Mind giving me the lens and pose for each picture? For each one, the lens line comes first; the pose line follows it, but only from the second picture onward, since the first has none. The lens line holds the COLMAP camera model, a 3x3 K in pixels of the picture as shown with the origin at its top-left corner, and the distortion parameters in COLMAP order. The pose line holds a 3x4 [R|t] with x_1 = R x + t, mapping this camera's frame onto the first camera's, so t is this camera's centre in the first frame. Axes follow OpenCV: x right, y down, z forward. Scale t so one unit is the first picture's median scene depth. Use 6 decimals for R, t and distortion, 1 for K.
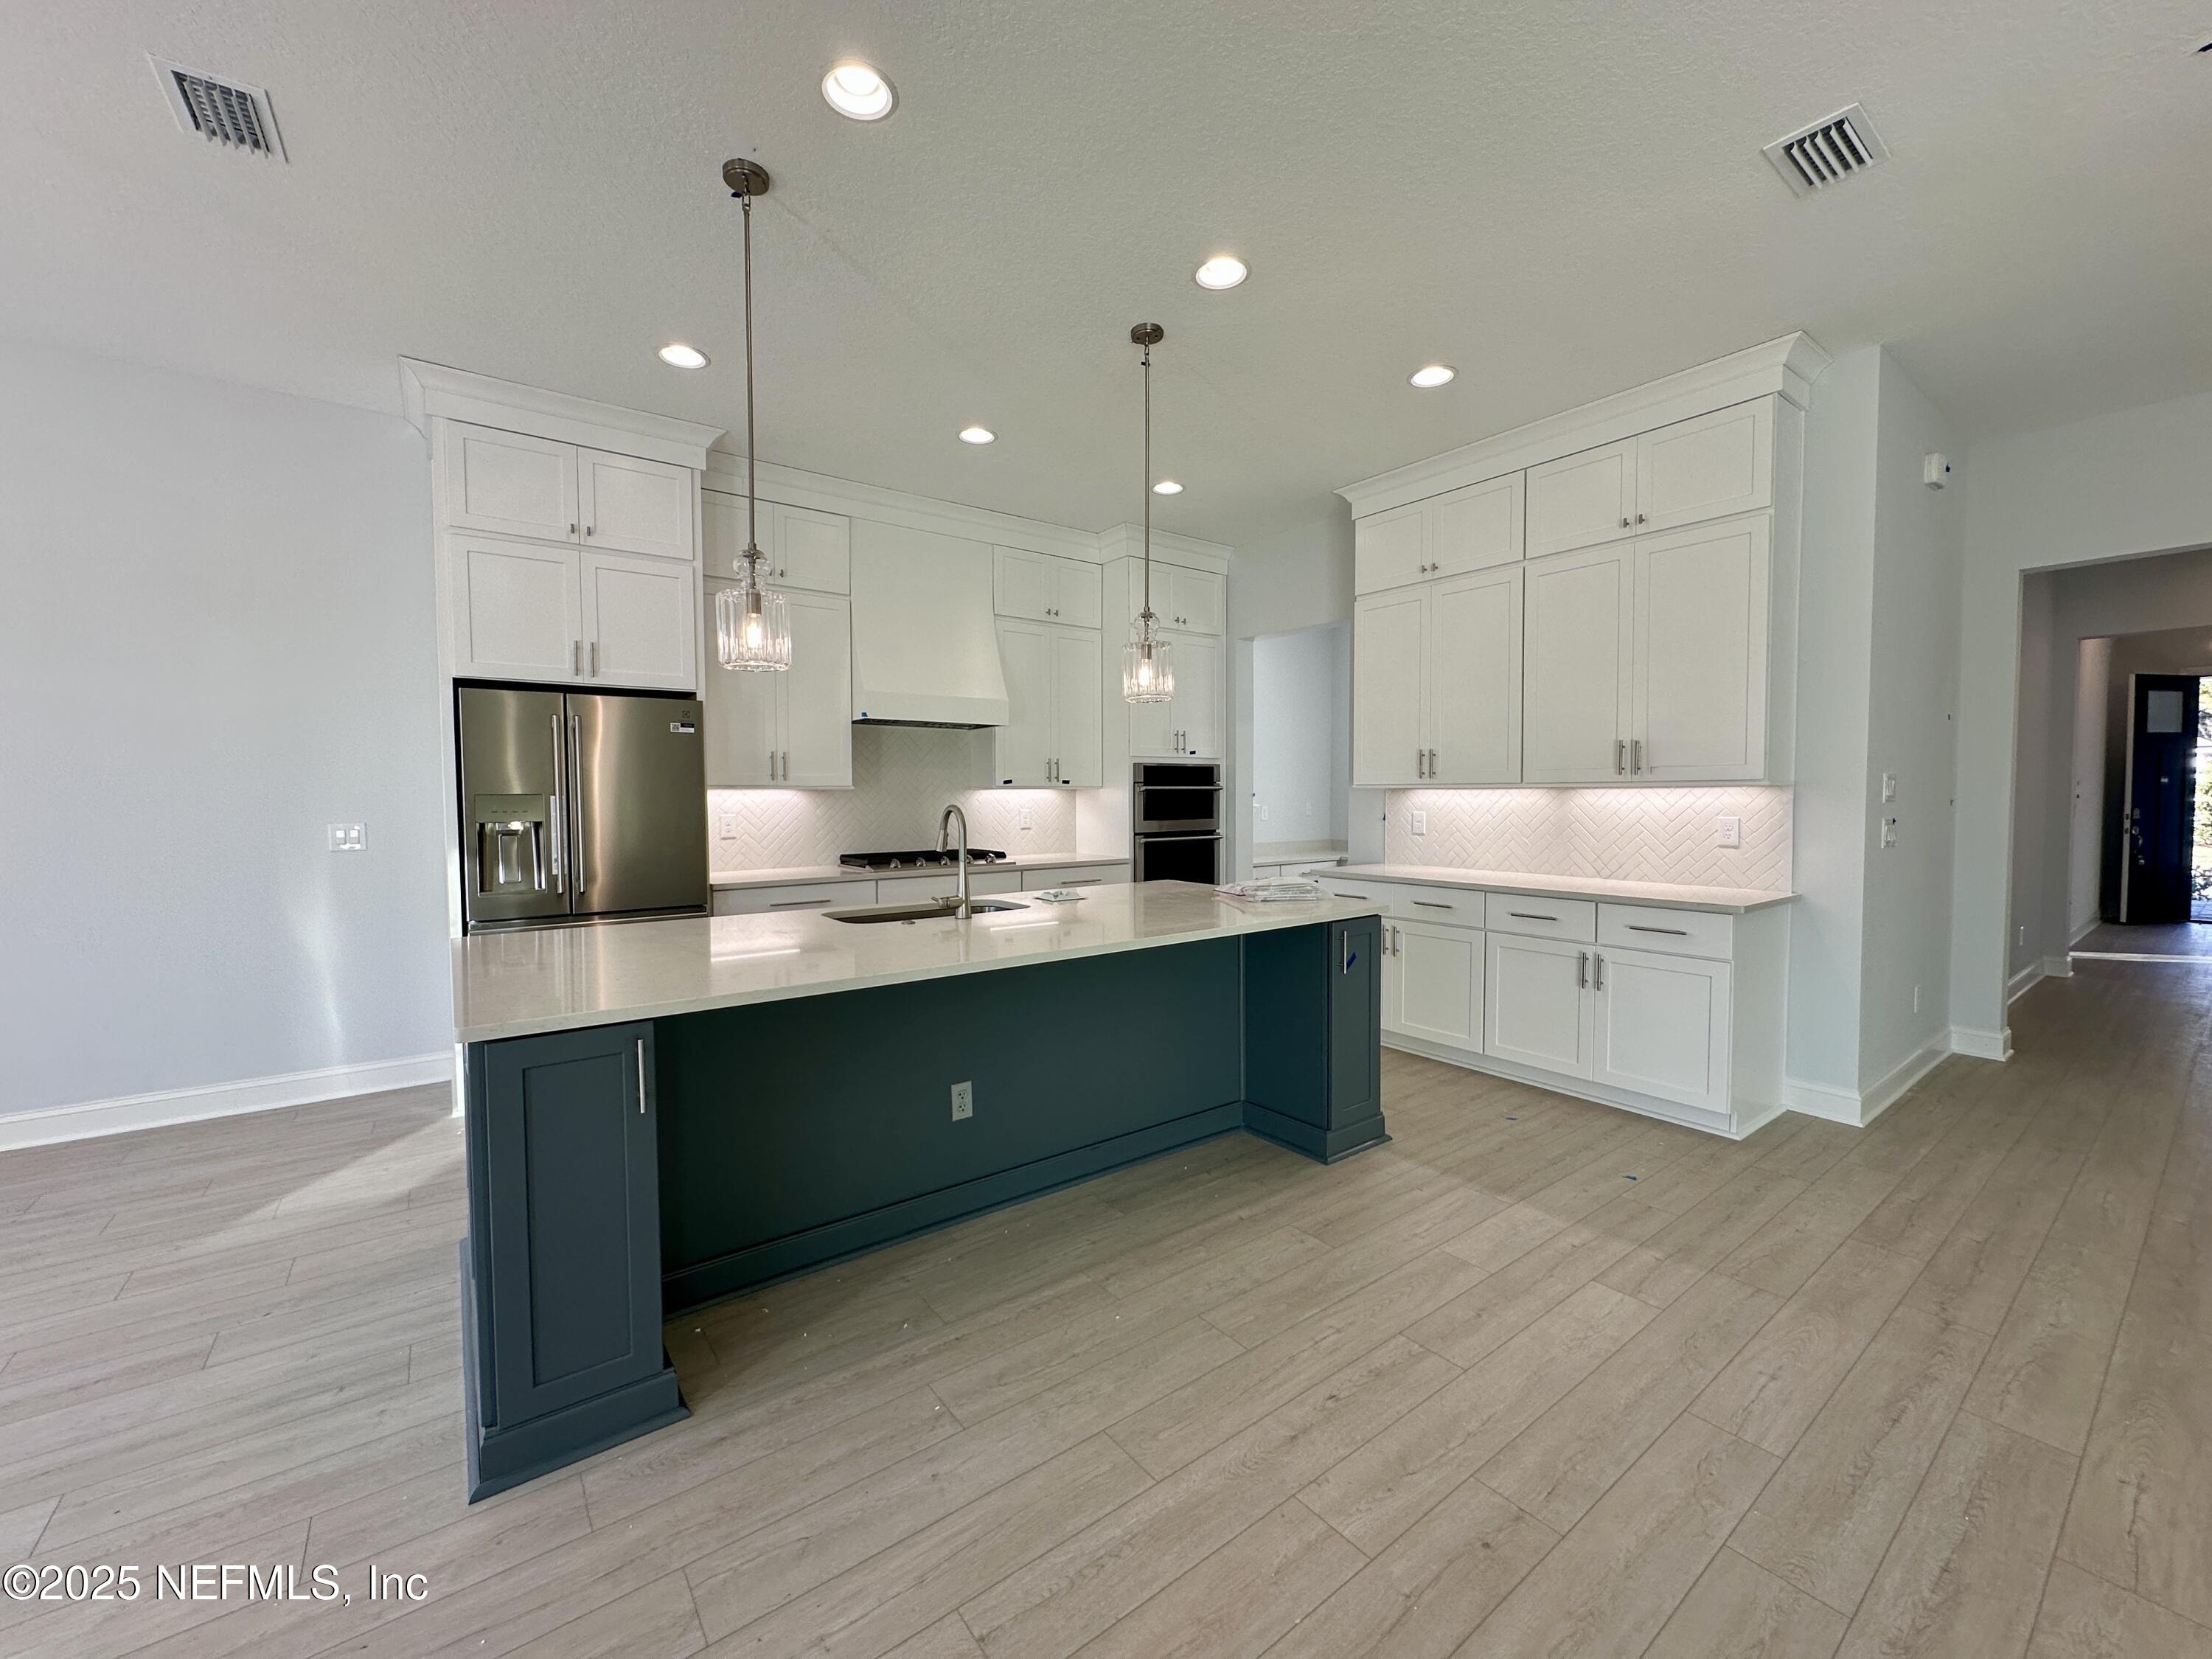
lens RADIAL K [[877.0, 0, 1106.0], [0, 877.0, 829.5], [0, 0, 1]] dist [0.001230, -0.000065]
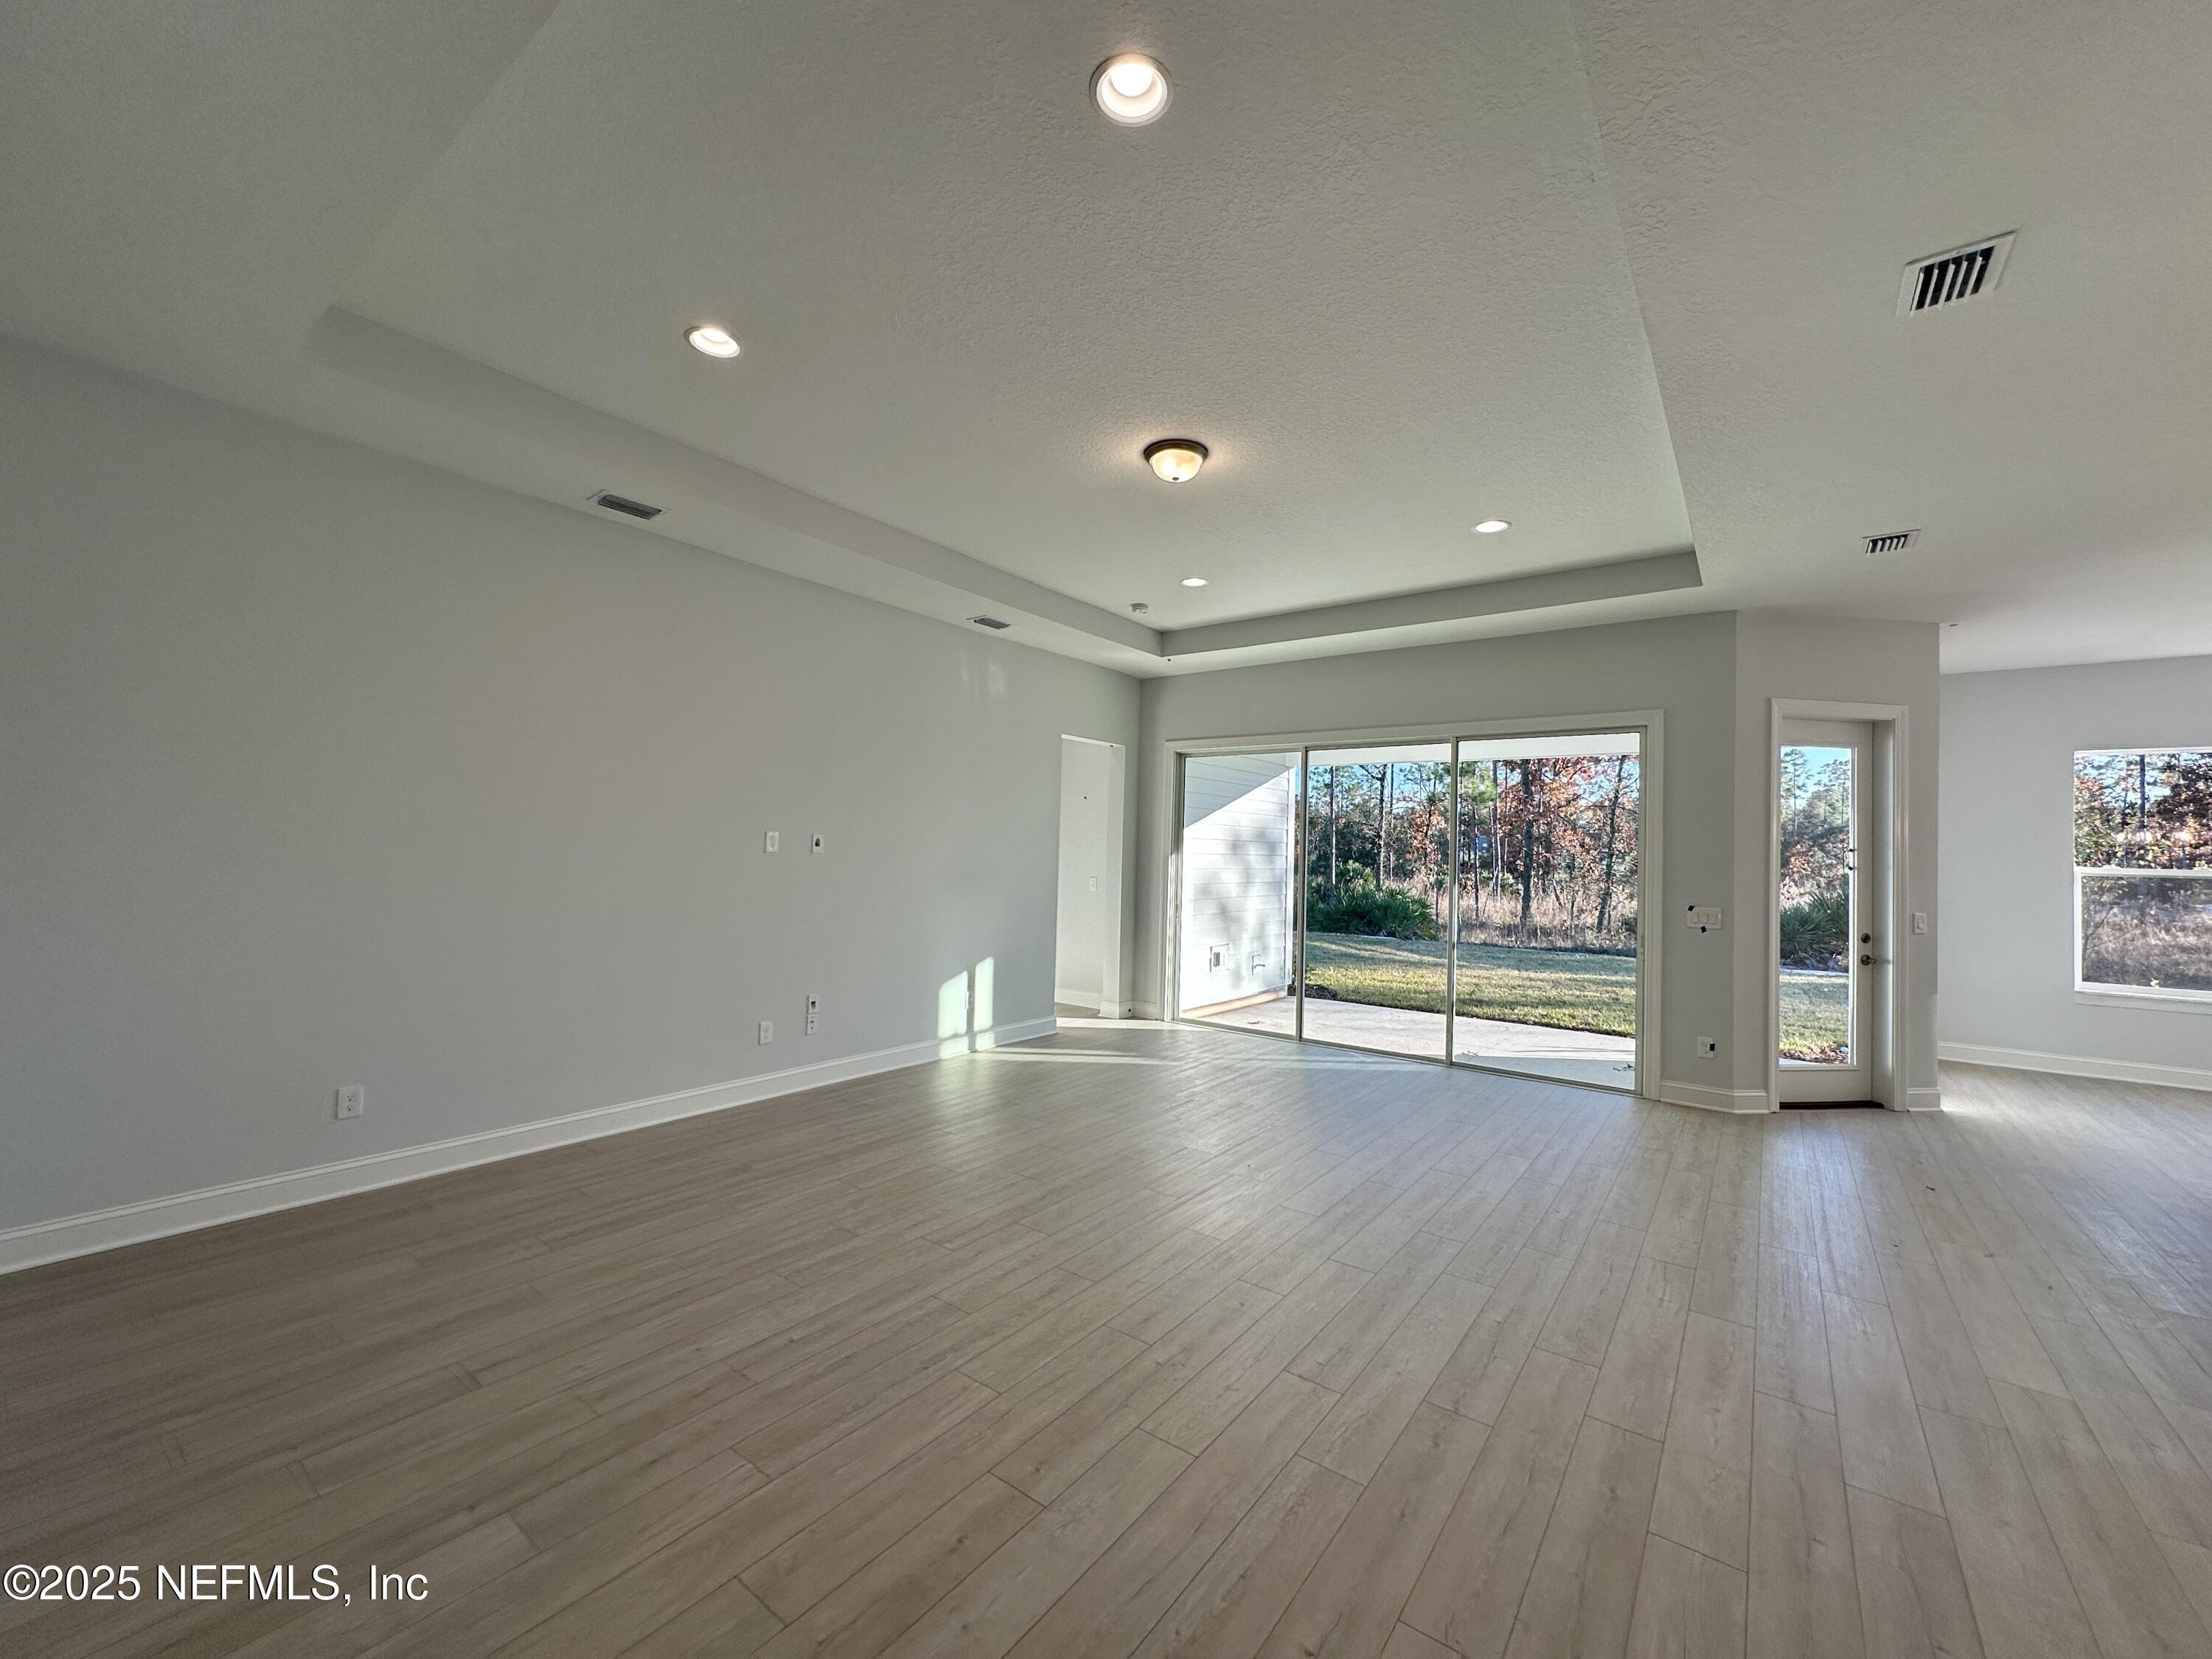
lens RADIAL K [[877.0, 0, 1106.0], [0, 877.0, 829.5], [0, 0, 1]] dist [0.001230, -0.000065]
pose [[-0.961560, -0.030254, -0.272923, 1.656189], [-0.035257, 0.999288, 0.013443, -0.107290], [0.272322, 0.022549, -0.961942, 1.422027]]
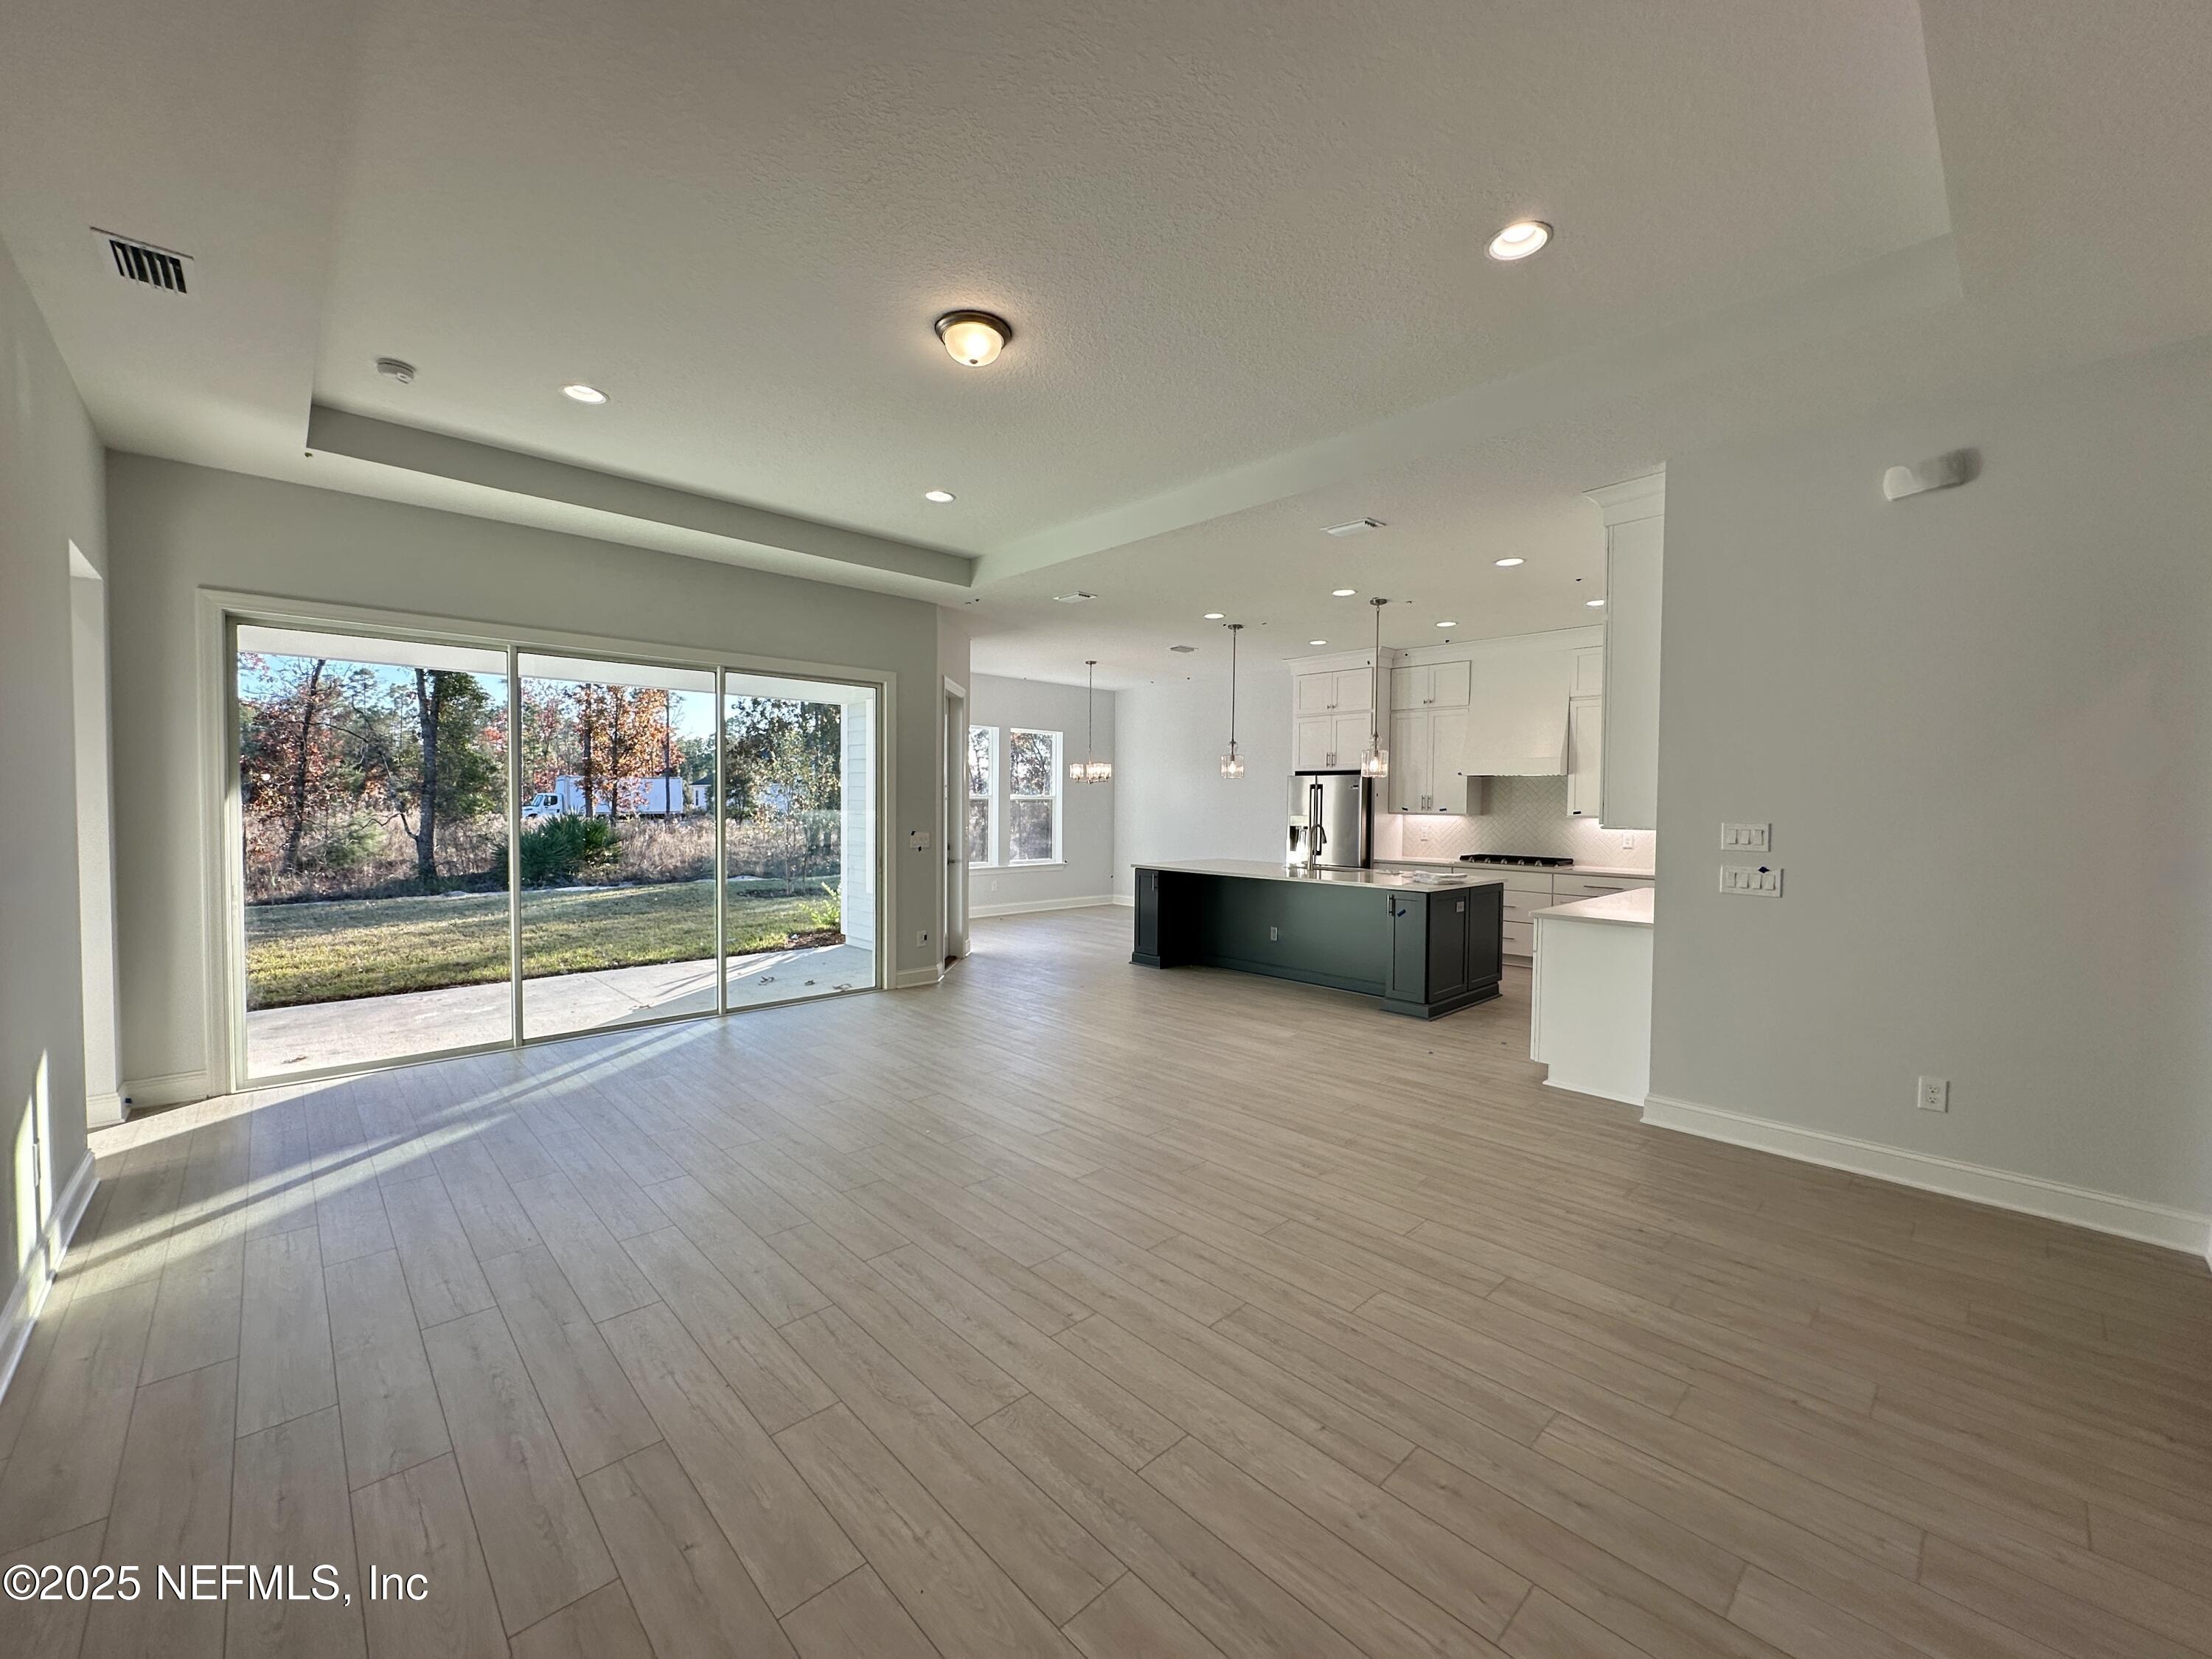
lens RADIAL K [[888.5, 0, 1106.0], [0, 888.5, 829.5], [0, 0, 1]] dist [-0.015425, 0.006669]
pose [[0.105098, 0.034445, -0.993865, 2.401468], [-0.048412, 0.998392, 0.029483, -0.060422], [0.993283, 0.045017, 0.106597, 0.181367]]
